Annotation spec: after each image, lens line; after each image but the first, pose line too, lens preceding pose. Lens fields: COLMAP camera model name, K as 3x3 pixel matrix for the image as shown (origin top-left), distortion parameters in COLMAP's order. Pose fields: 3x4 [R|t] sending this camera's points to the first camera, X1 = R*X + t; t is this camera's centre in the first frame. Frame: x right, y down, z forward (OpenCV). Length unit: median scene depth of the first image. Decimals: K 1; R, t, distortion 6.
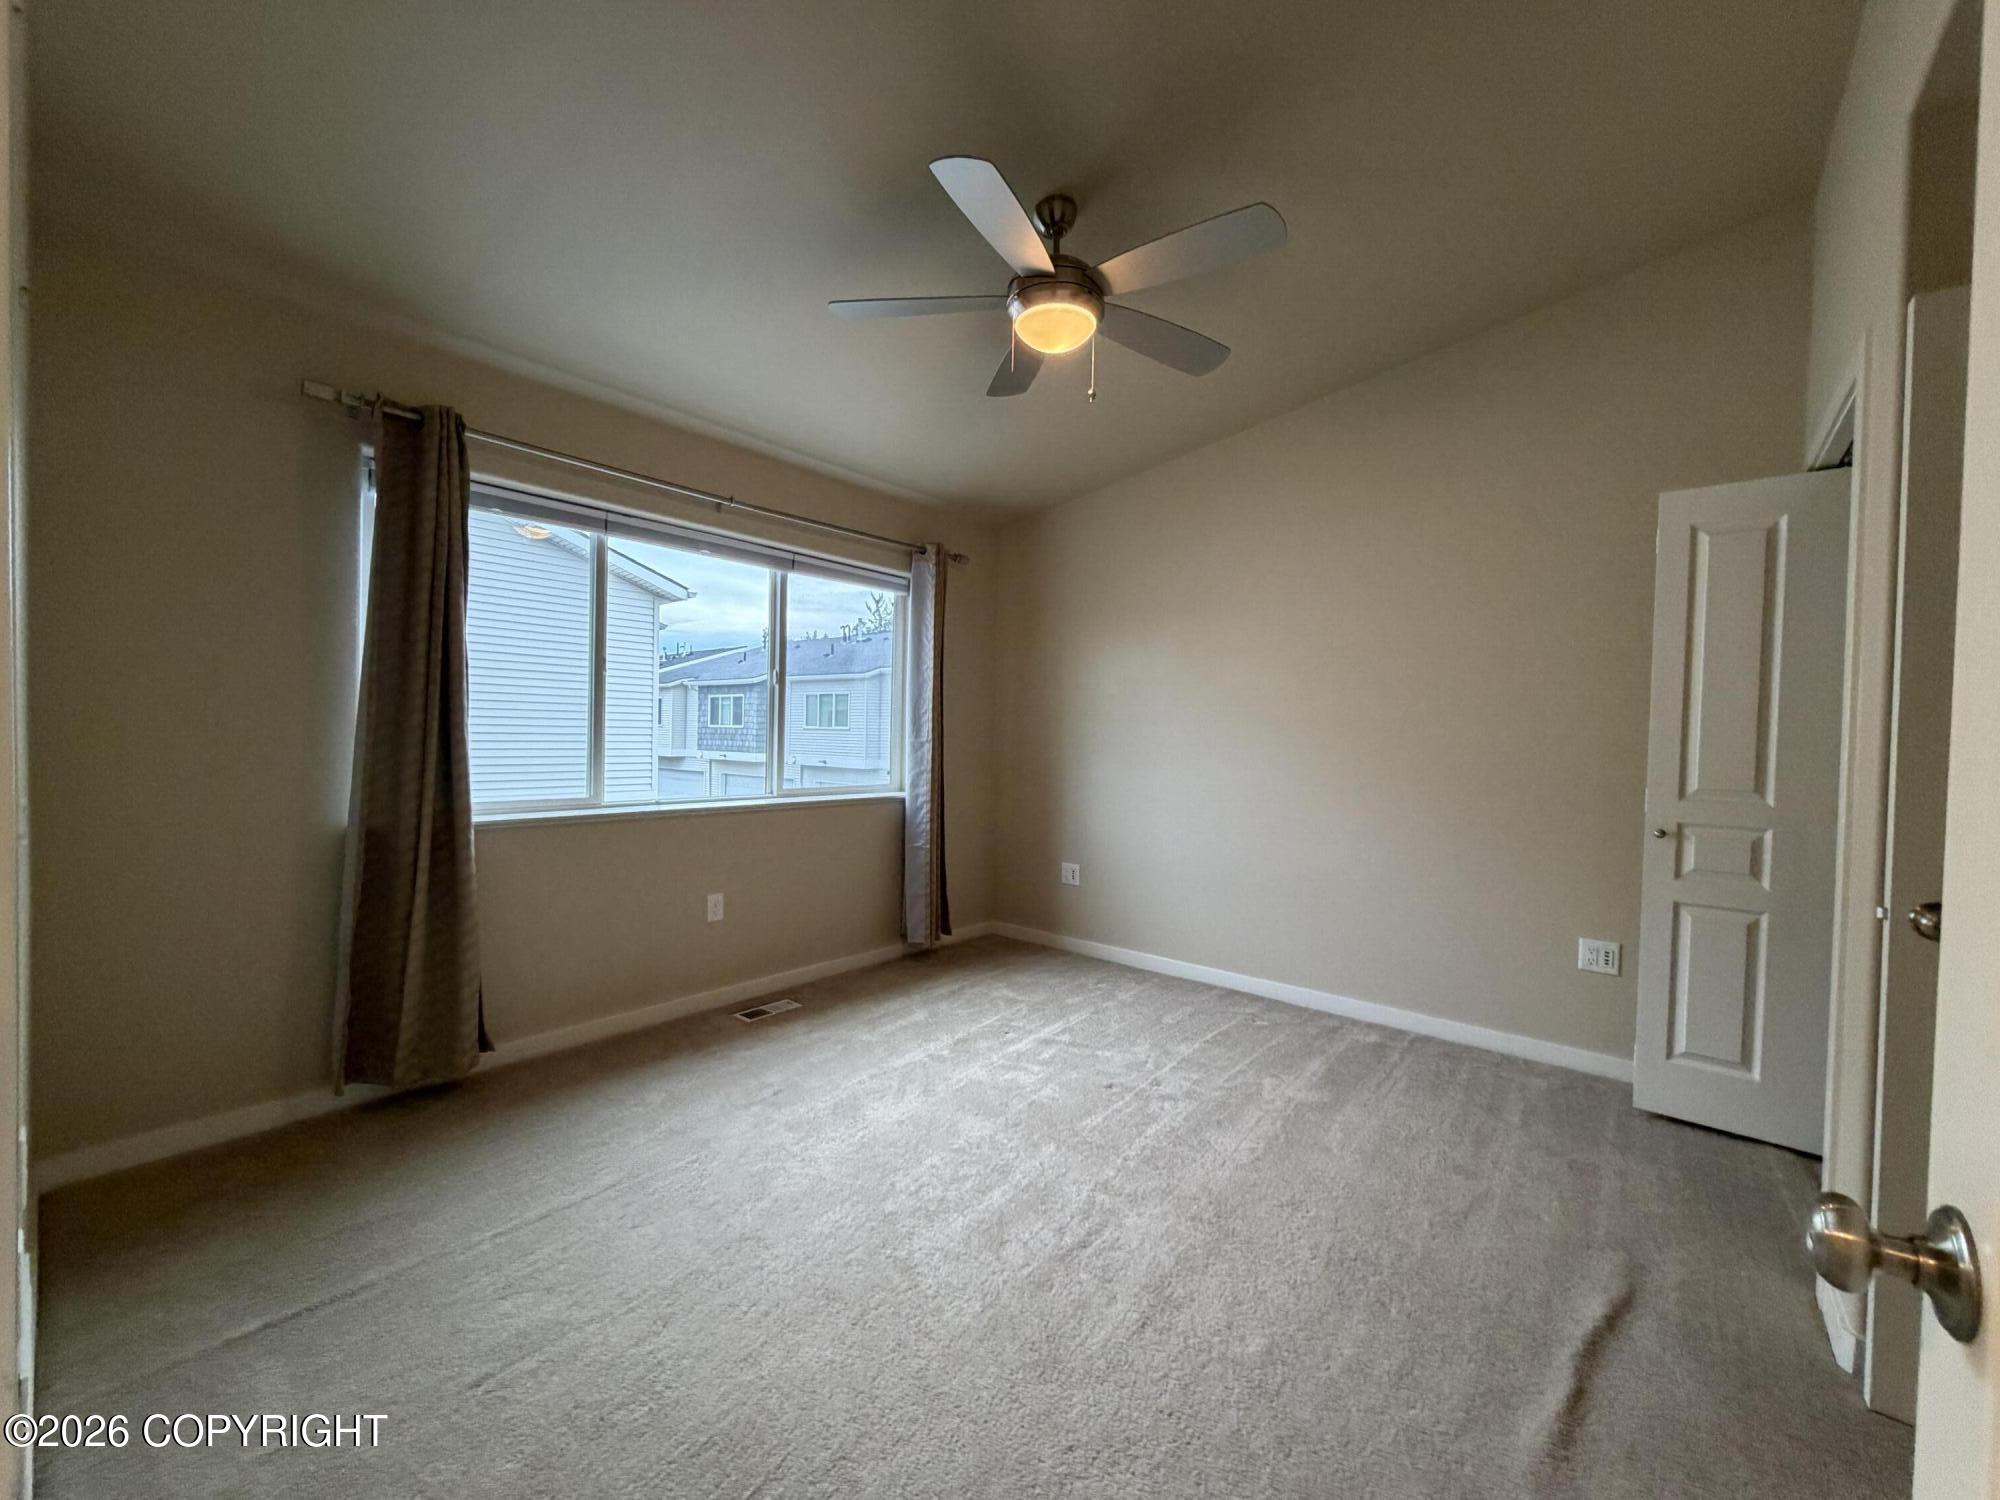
lens RADIAL K [[797.9, 0, 1004.4], [0, 797.9, 747.6], [0, 0, 1]] dist [-0.001452, 0.000620]
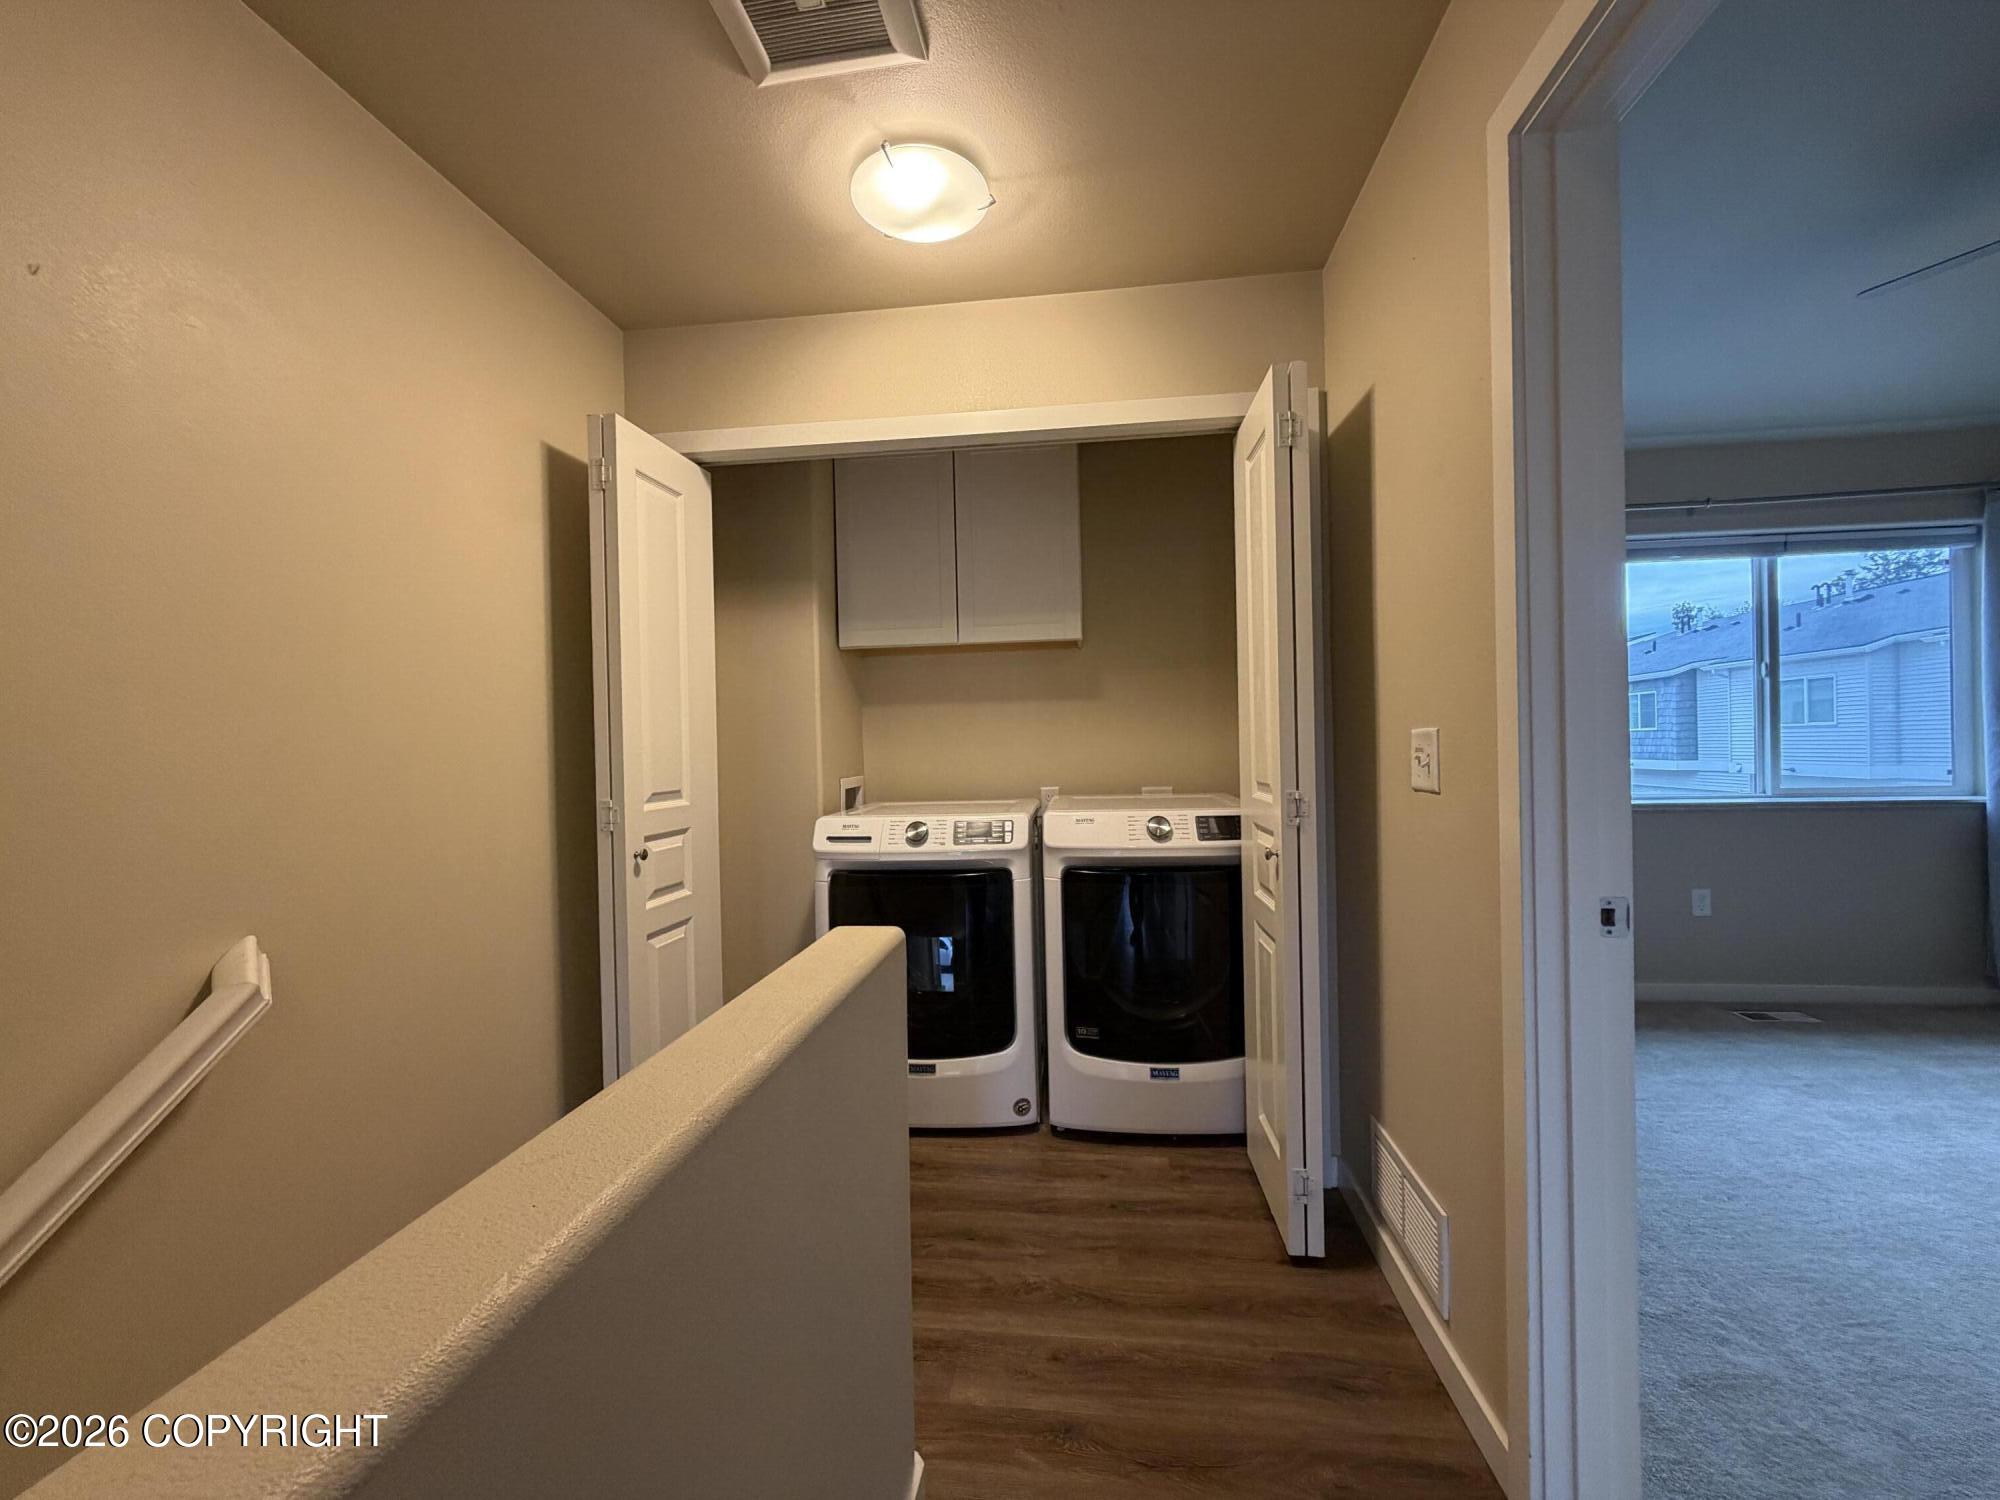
lens RADIAL K [[797.9, 0, 998.3], [0, 797.9, 749.1], [0, 0, 1]] dist [-0.001452, 0.000620]
pose [[0.542401, -0.031711, -0.839521, 0.012128], [0.020472, 0.999490, -0.024528, 0.011637], [0.839870, -0.003882, 0.542773, -0.304434]]
